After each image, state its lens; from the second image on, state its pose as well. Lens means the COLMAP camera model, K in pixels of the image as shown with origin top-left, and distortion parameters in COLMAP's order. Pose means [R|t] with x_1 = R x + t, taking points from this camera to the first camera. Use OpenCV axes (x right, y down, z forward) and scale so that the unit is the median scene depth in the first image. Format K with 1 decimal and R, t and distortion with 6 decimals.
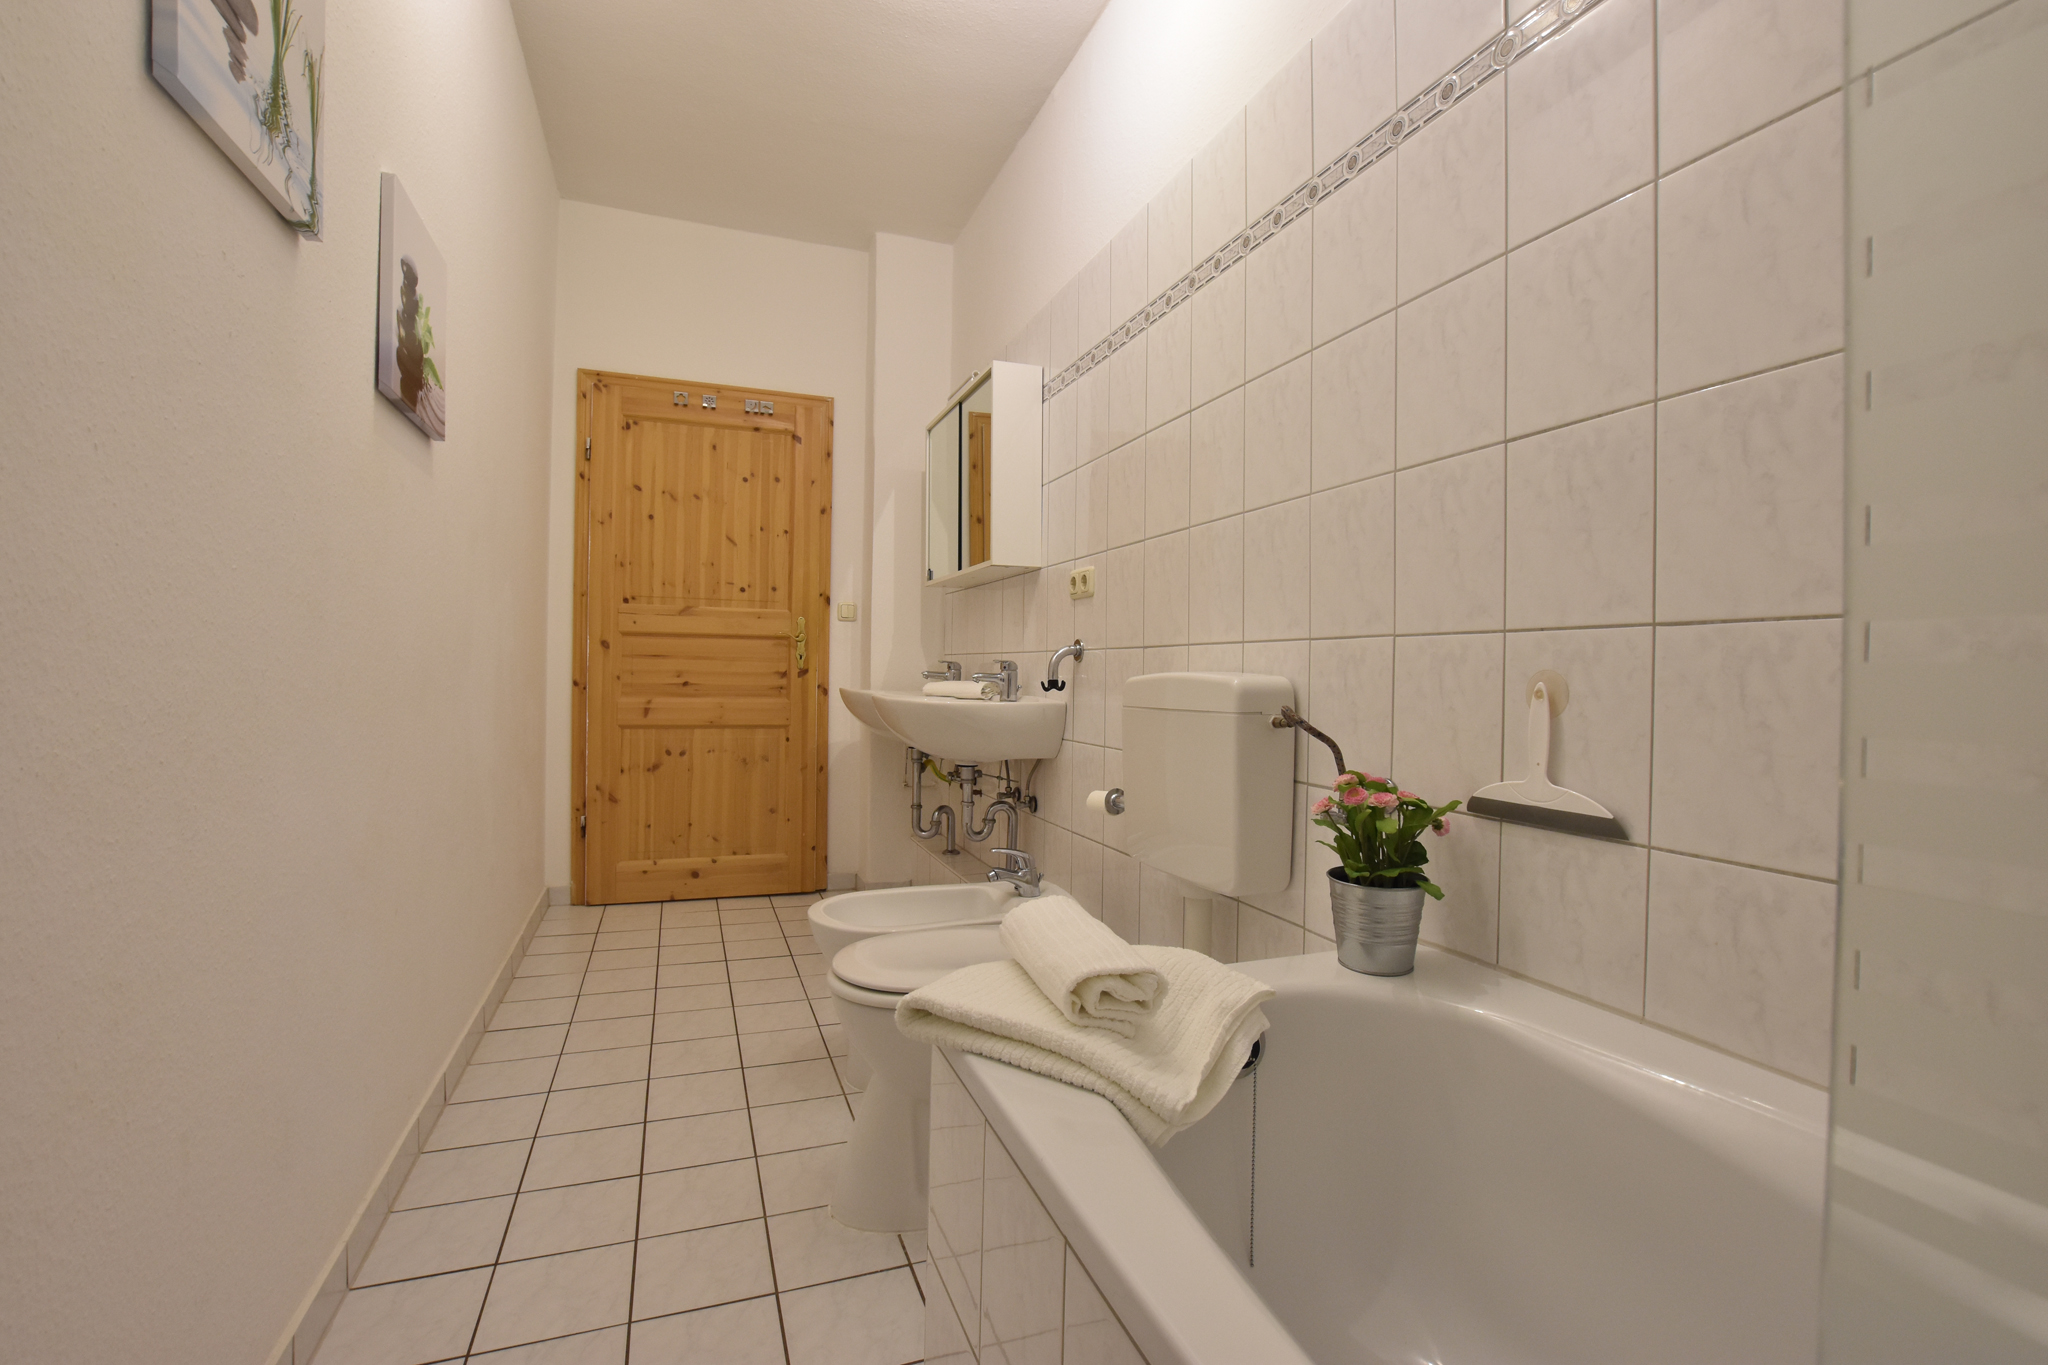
lens RADIAL K [[899.7, 0, 1024.0], [0, 899.7, 682.5], [0, 0, 1]] dist [-0.037488, 0.006338]
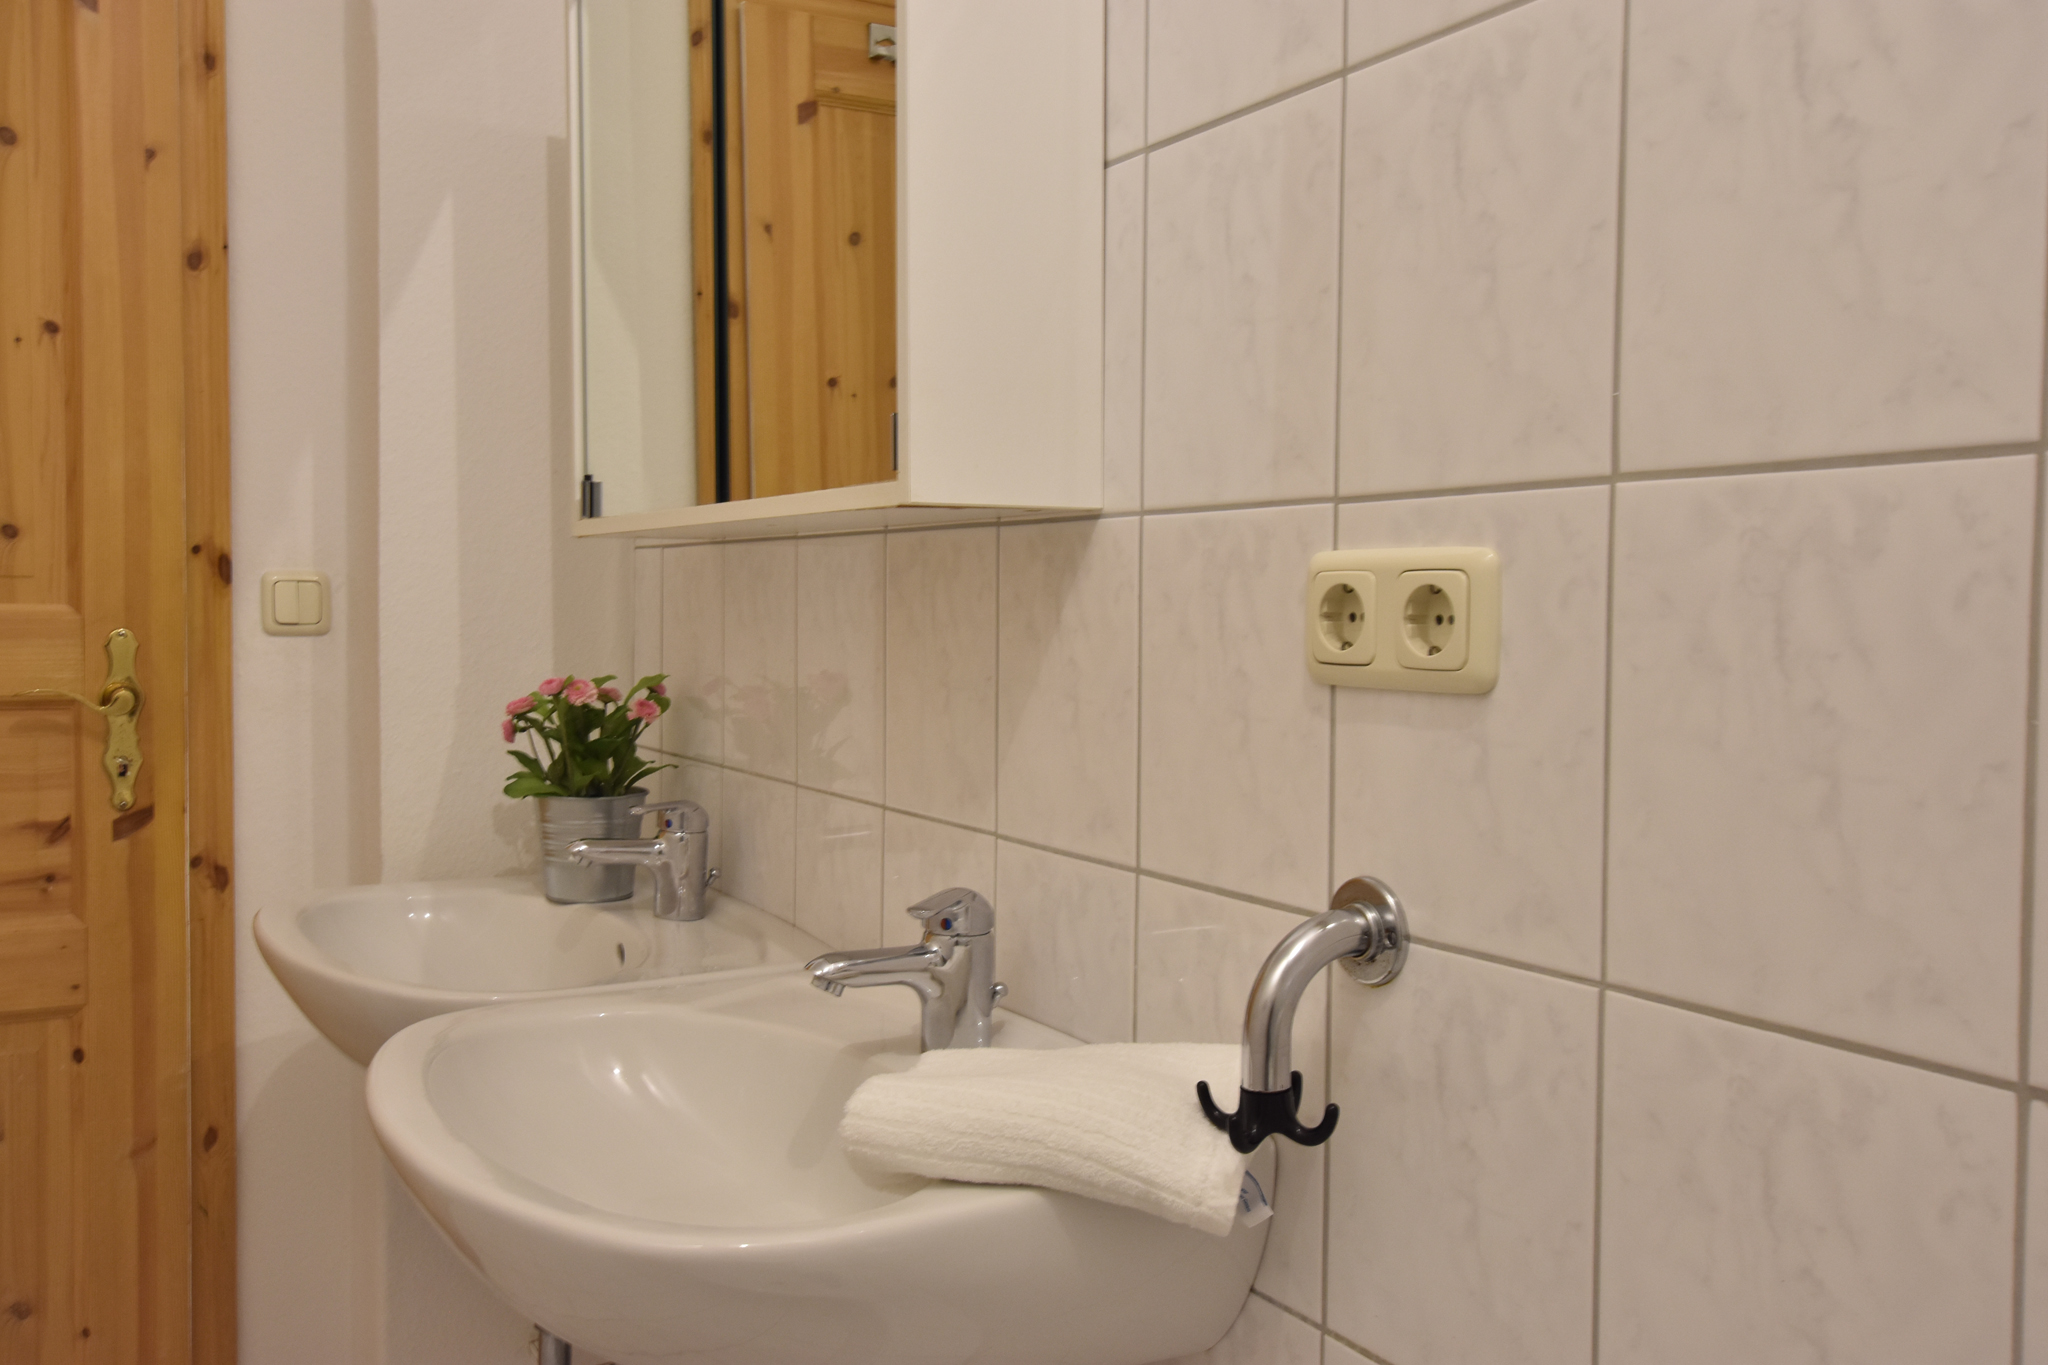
lens RADIAL K [[1672.6, 0, 1024.0], [0, 1672.6, 682.5], [0, 0, 1]] dist [0.001543, 0.019023]
pose [[0.983542, -0.011712, 0.180299, -0.060925], [0.005444, 0.999365, 0.035222, -0.073058], [-0.180597, -0.033660, 0.982981, 0.420214]]
